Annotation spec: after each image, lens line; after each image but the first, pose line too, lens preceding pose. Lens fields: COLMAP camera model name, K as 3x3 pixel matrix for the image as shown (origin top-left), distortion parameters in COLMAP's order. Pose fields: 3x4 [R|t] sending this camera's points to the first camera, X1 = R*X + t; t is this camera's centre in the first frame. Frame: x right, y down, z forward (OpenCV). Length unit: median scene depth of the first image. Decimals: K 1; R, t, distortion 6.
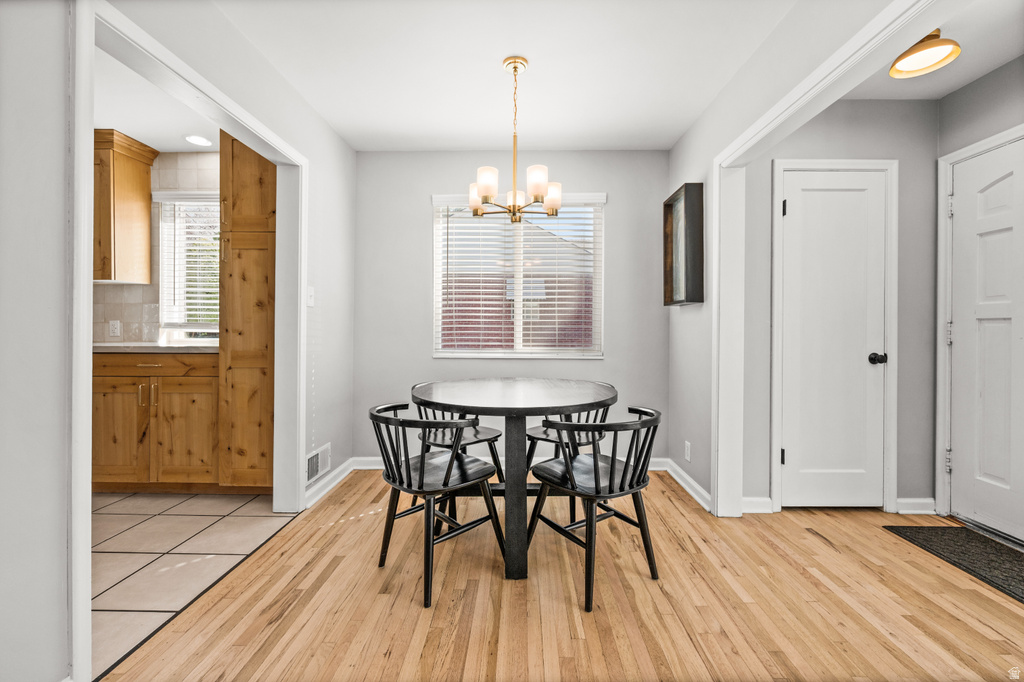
lens RADIAL K [[416.7, 0, 516.2], [0, 416.7, 331.2], [0, 0, 1]] dist [-0.001672, -0.000094]
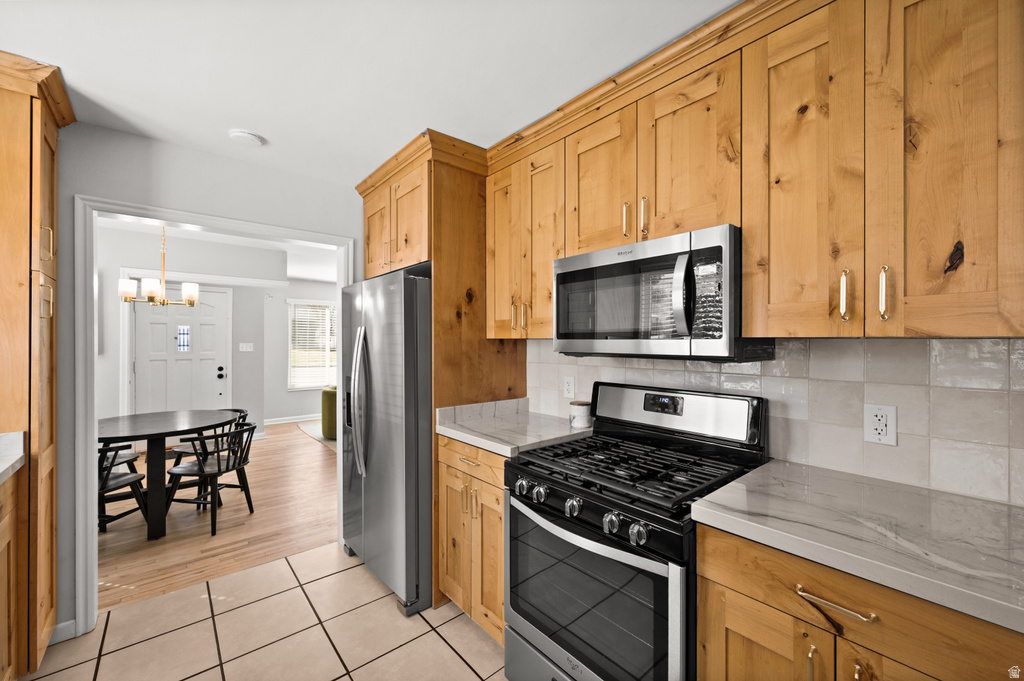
lens RADIAL K [[410.1, 0, 513.9], [0, 410.1, 339.8], [0, 0, 1]] dist [-0.000443, 0.000030]
pose [[-0.661133, -0.005657, 0.750248, -1.699200], [0.000857, 0.999965, 0.008294, -0.140761], [-0.750269, 0.006127, -0.661105, 0.889854]]
